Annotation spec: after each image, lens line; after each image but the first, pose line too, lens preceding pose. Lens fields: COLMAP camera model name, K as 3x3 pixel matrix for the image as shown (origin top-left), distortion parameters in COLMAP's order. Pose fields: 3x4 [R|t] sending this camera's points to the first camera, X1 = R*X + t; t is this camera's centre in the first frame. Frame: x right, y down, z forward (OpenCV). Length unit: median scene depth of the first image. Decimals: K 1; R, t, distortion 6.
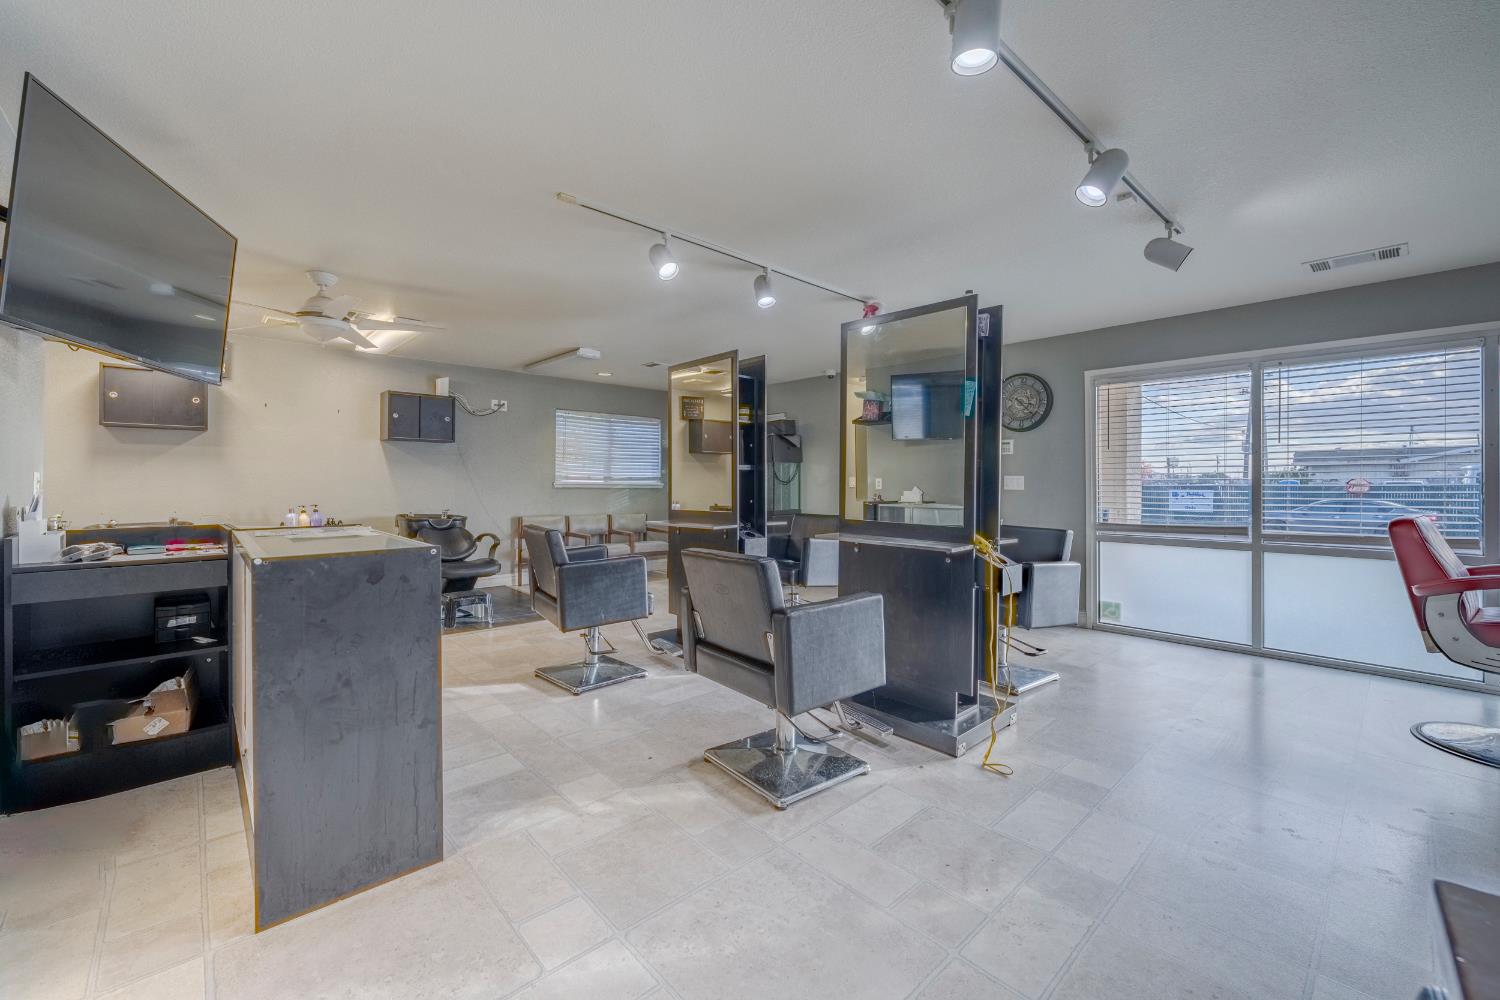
lens RADIAL K [[609.9, 0, 726.3], [0, 609.9, 486.2], [0, 0, 1]] dist [-0.000174, 0.000001]
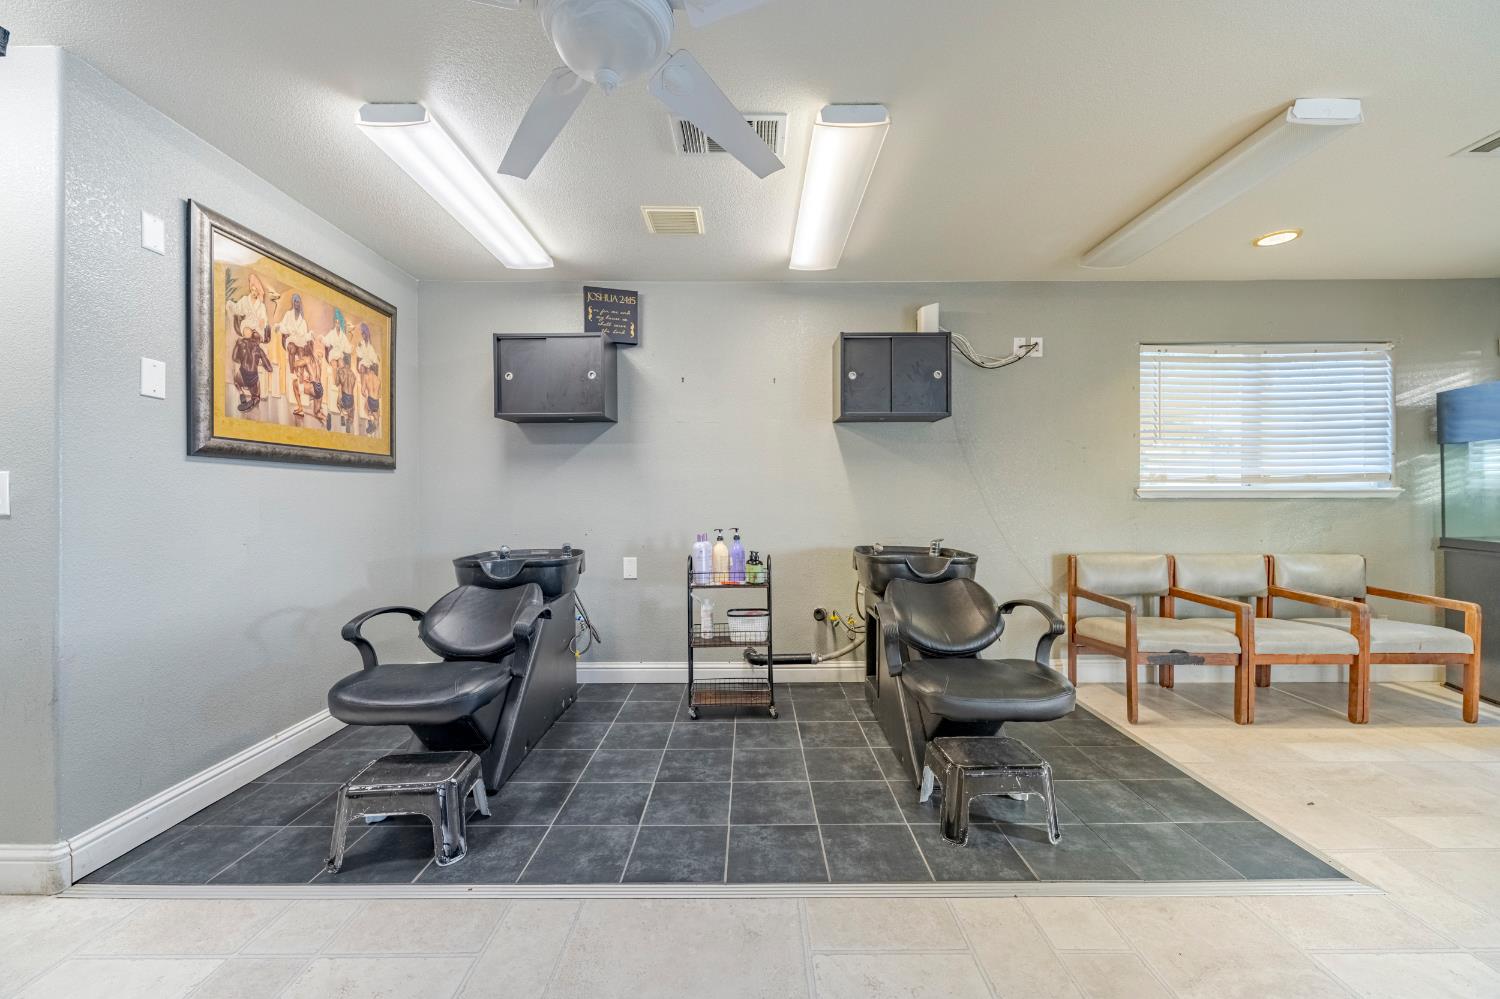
lens RADIAL K [[587.5, 0, 747.0], [0, 587.5, 494.8], [0, 0, 1]] dist [0.001294, 0.000082]
pose [[0.745562, -0.011766, -0.666332, -0.236642], [0.007169, 0.999928, -0.009634, 0.002226], [0.666397, 0.002406, 0.745593, 0.496649]]
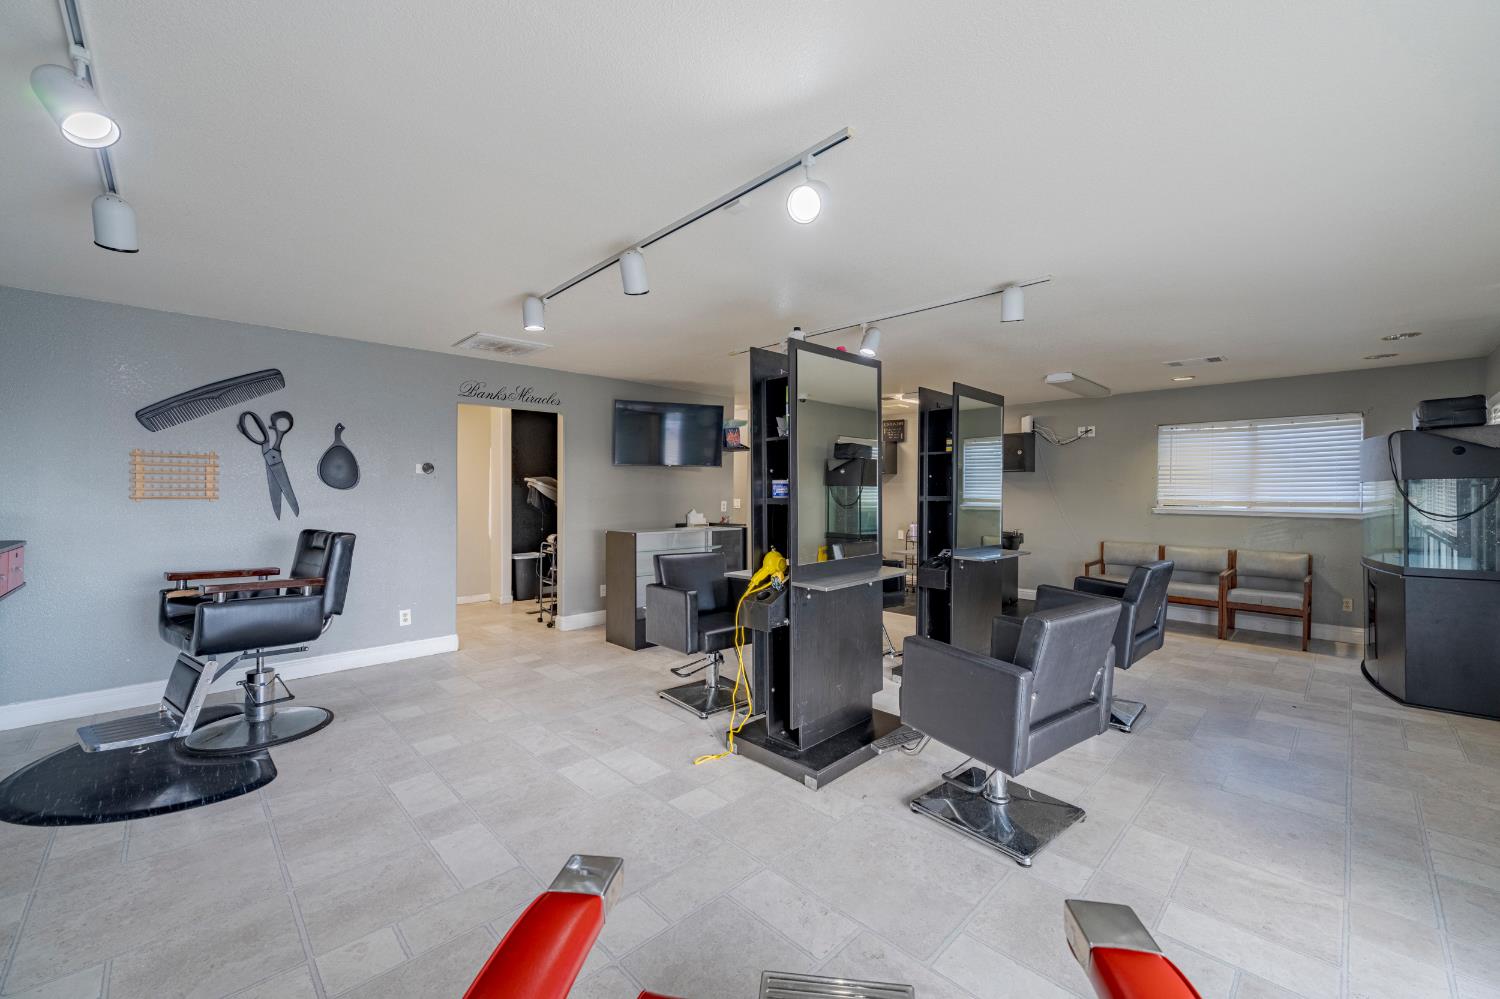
lens RADIAL K [[587.5, 0, 747.0], [0, 587.5, 494.8], [0, 0, 1]] dist [0.001294, 0.000082]
pose [[0.037524, -0.001483, -0.999295, 0.668901], [-0.009461, 0.999954, -0.001839, -0.020846], [0.999251, 0.009524, 0.037508, 0.436554]]
